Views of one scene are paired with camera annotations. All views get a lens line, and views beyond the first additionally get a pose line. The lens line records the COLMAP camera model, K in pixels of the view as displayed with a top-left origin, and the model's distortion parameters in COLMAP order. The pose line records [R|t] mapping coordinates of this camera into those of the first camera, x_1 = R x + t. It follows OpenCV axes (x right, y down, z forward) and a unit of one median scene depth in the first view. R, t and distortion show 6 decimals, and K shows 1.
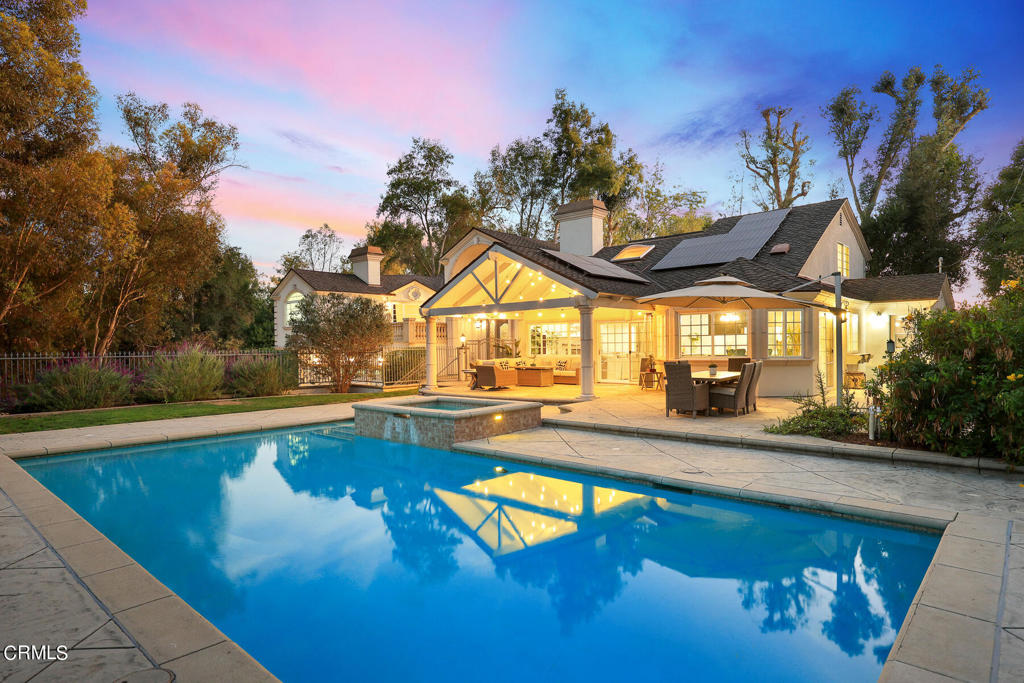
lens RADIAL K [[568.8, 0, 514.5], [0, 568.8, 346.1], [0, 0, 1]] dist [0.003592, 0.000165]
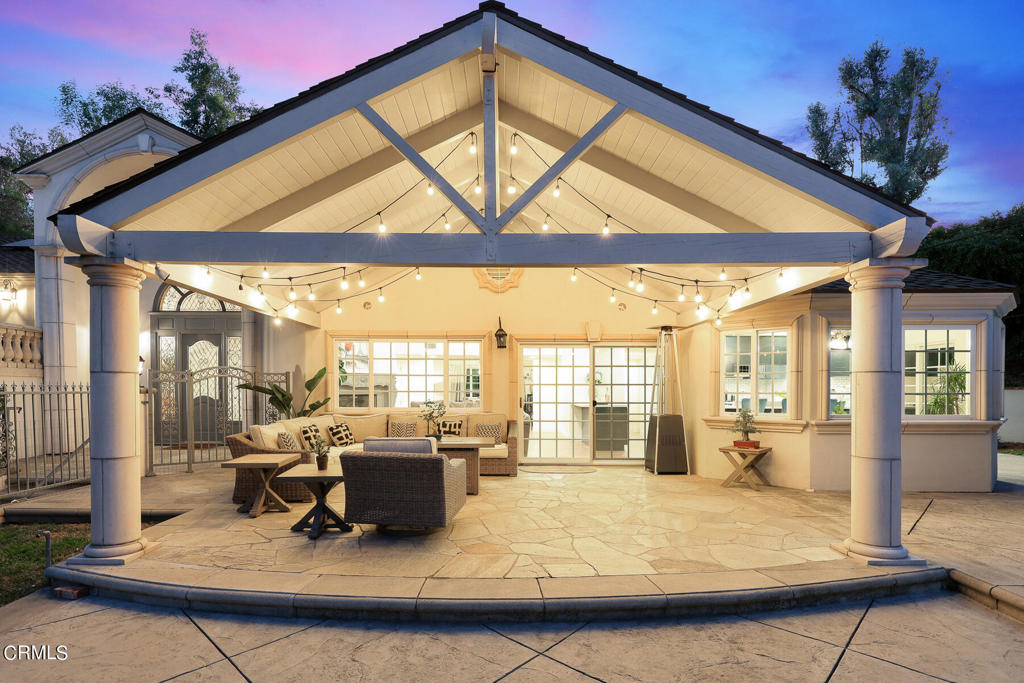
lens RADIAL K [[490.2, 0, 496.0], [0, 490.2, 394.1], [0, 0, 1]] dist [0.001849, -0.000180]
pose [[0.734115, -0.001964, 0.679022, -0.061885], [-0.006820, 0.999924, 0.010265, -0.000018], [-0.678991, -0.012167, 0.734046, 0.267265]]
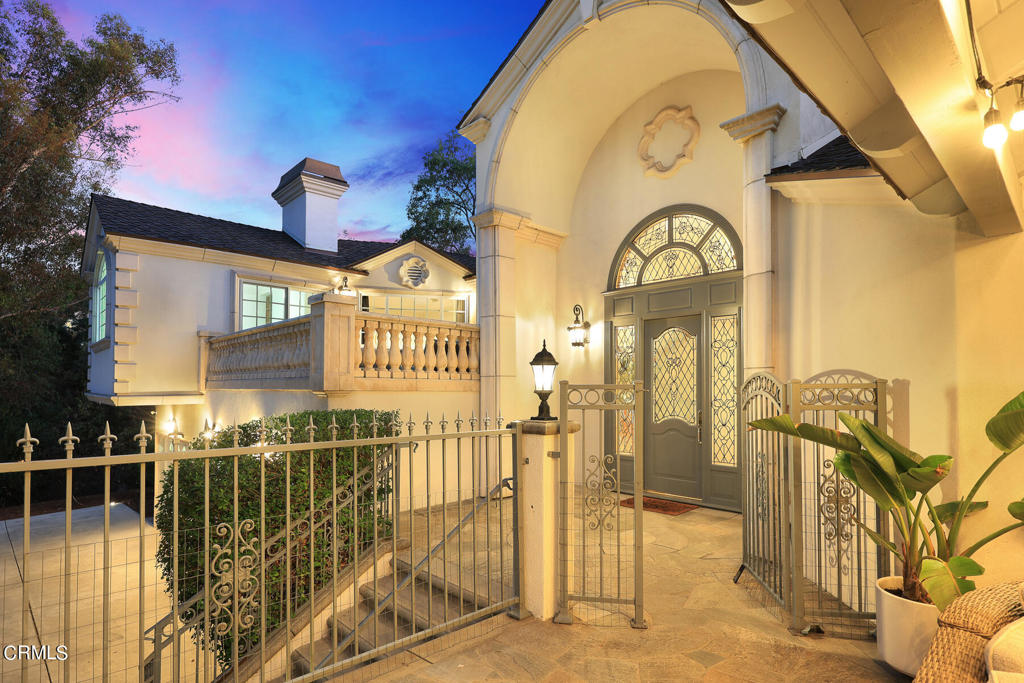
lens RADIAL K [[523.5, 0, 523.2], [0, 523.5, 384.3], [0, 0, 1]] dist [-0.005492, -0.000310]
pose [[0.996785, 0.005419, -0.079935, -0.038381], [-0.005907, 0.999965, -0.005864, -0.004374], [0.079900, 0.006318, 0.996783, 0.372611]]
